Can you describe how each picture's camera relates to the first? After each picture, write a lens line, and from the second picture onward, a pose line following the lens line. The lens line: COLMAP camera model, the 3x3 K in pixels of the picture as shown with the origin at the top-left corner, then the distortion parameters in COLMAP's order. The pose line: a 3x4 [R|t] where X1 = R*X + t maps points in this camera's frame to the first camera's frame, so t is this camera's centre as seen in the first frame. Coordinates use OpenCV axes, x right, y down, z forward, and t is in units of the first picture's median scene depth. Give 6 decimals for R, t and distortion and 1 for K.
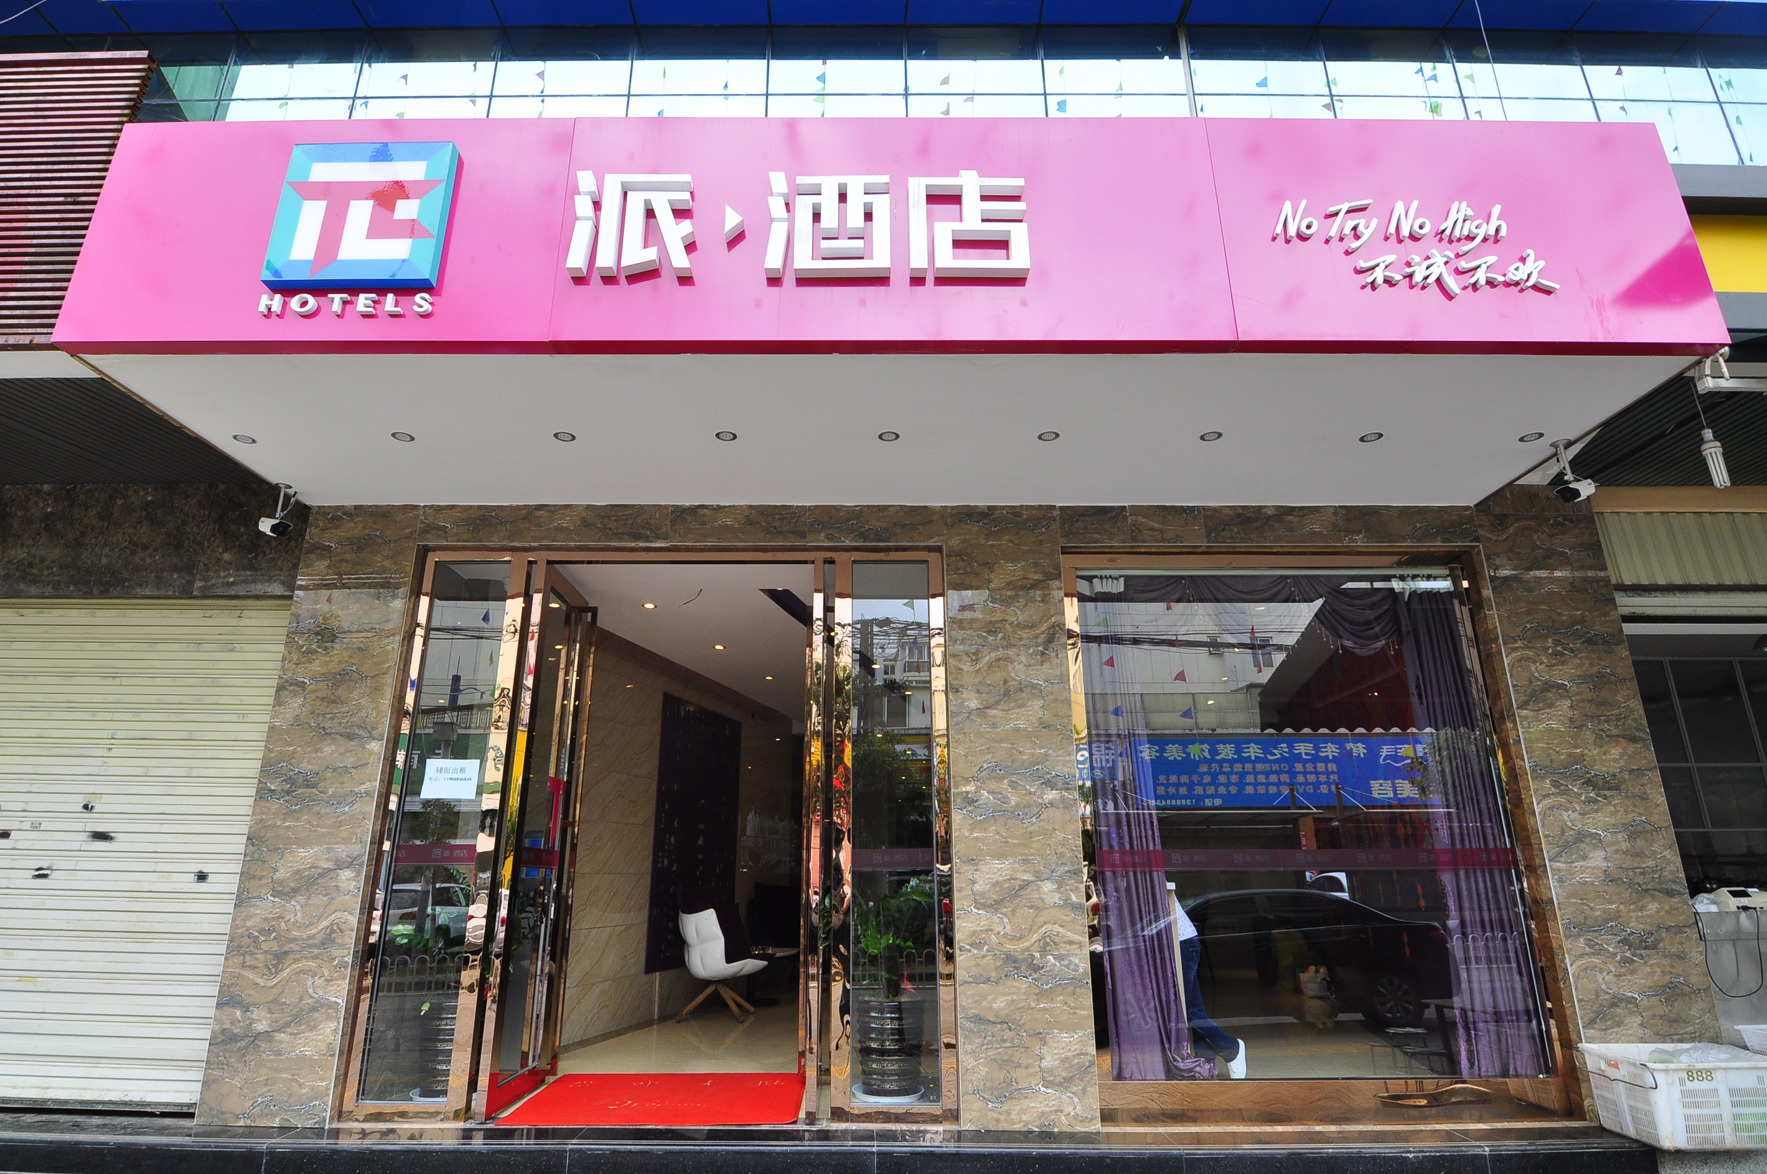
lens RADIAL K [[914.5, 0, 883.5], [0, 914.5, 587.0], [0, 0, 1]] dist [0.000001, -0.000001]
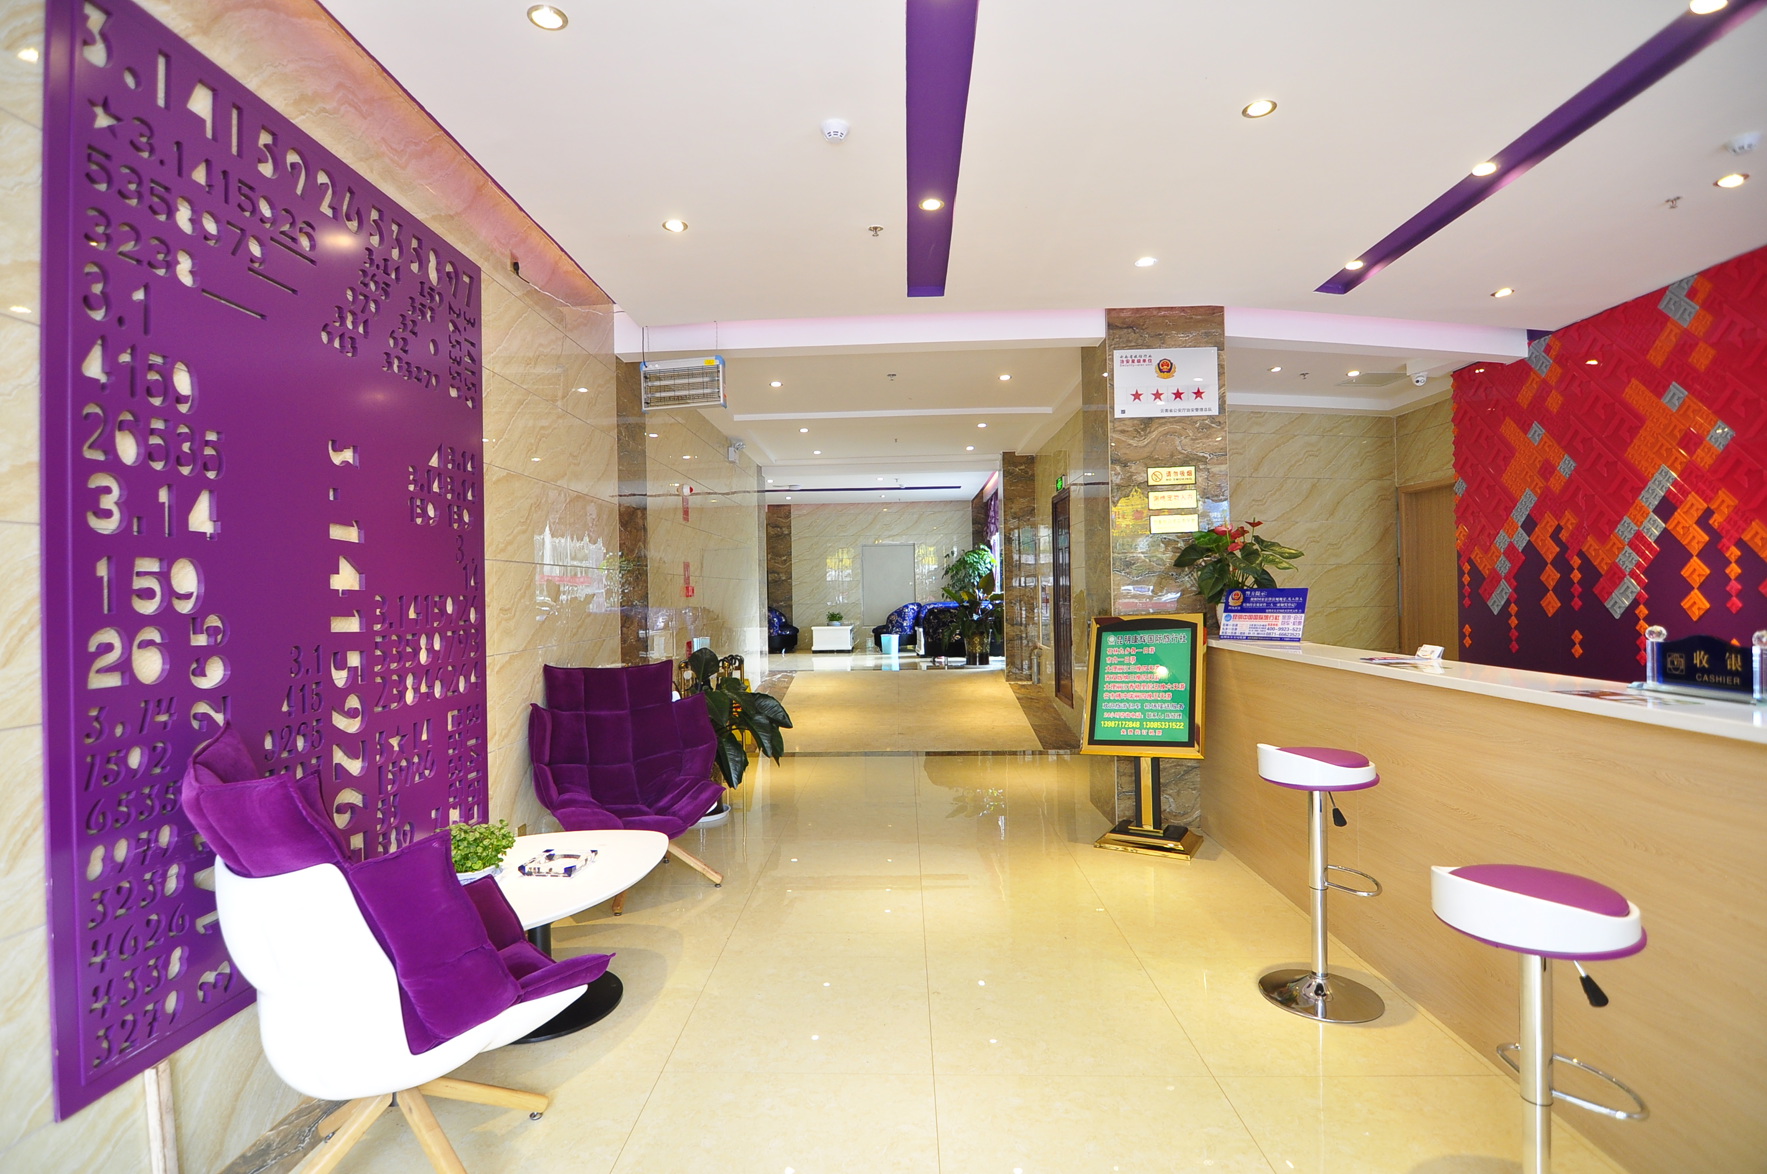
lens RADIAL K [[842.5, 0, 883.5], [0, 842.5, 587.0], [0, 0, 1]] dist [0.000655, -0.016663]
pose [[0.975054, -0.010222, 0.221730, -0.082707], [-0.055934, 0.955387, 0.290013, 0.186428], [-0.214803, -0.295180, 0.930982, 0.690538]]
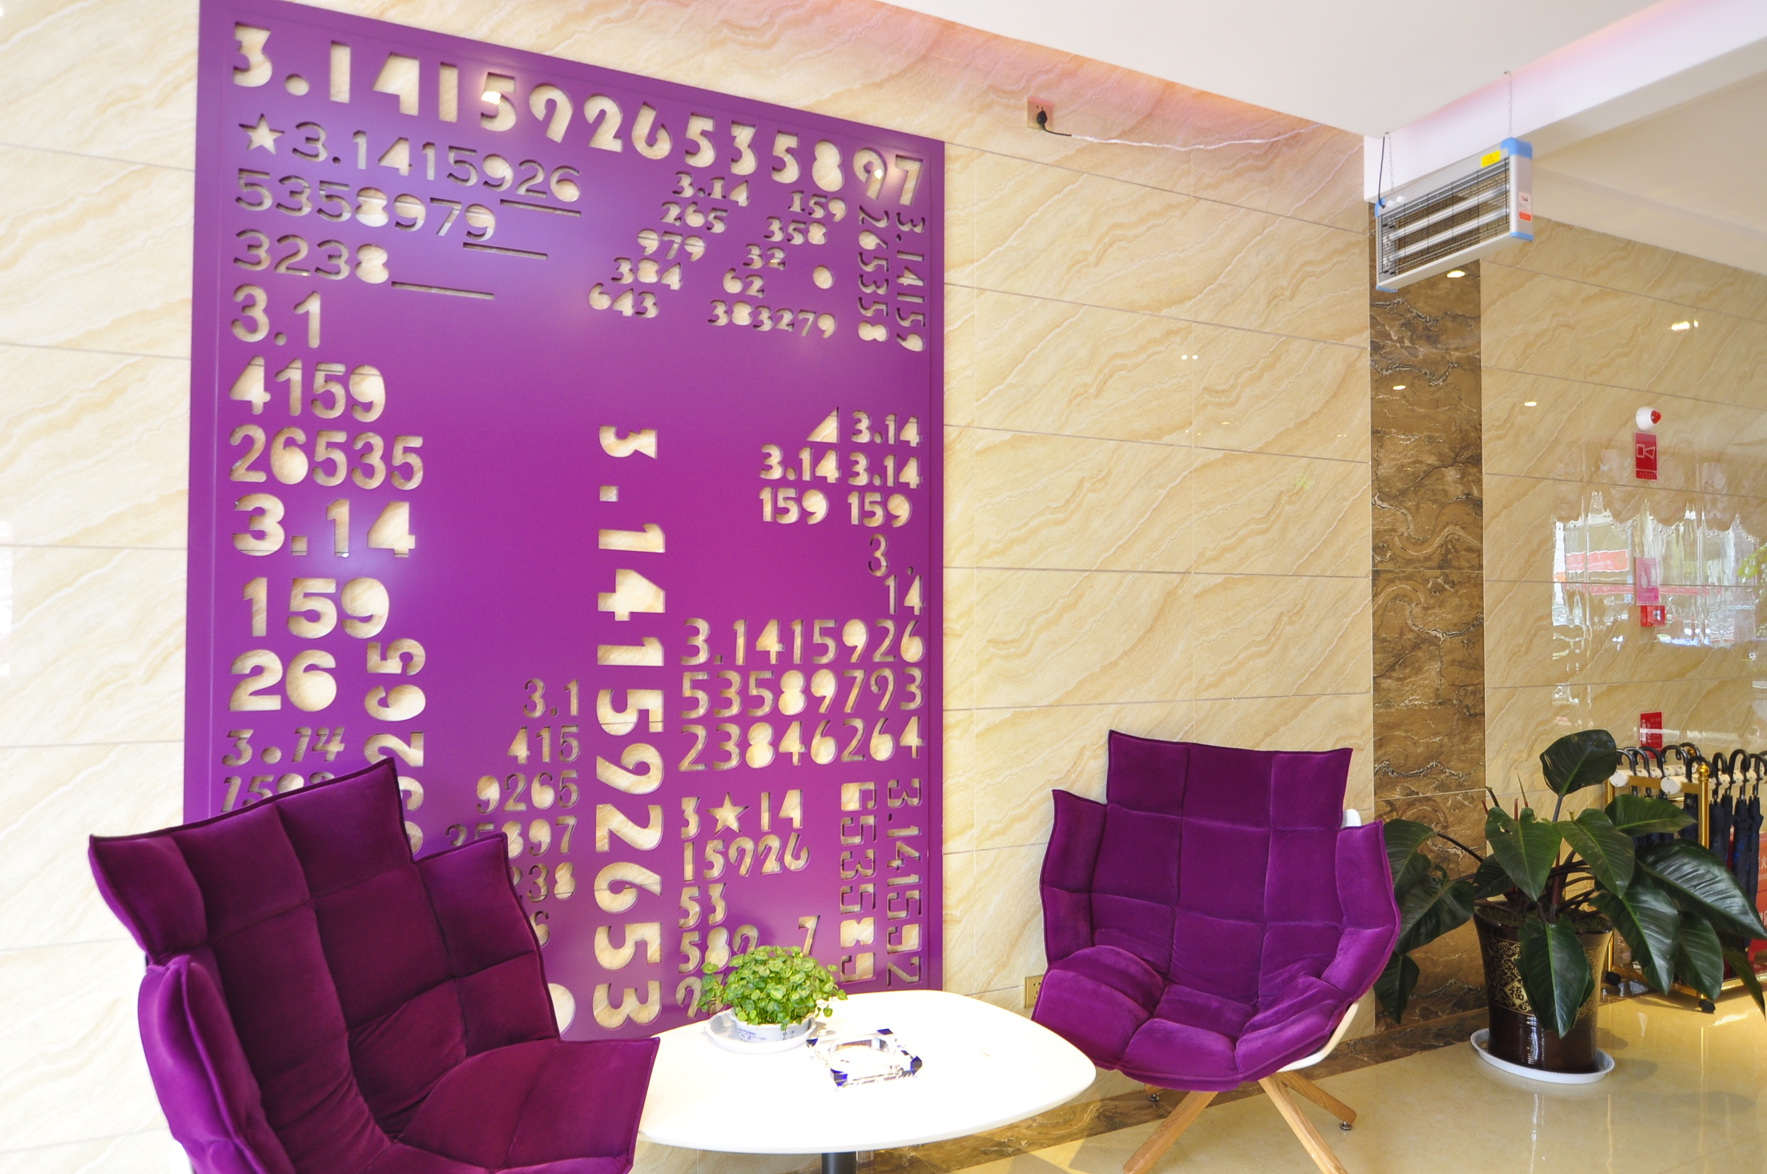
lens RADIAL K [[1096.7, 0, 883.5], [0, 1096.7, 587.0], [0, 0, 1]] dist [0.002960, -0.028482]
pose [[0.642904, -0.010047, -0.765881, 0.077823], [0.227547, 0.957276, 0.178452, 0.238163], [0.731366, -0.289001, 0.617723, 0.869358]]
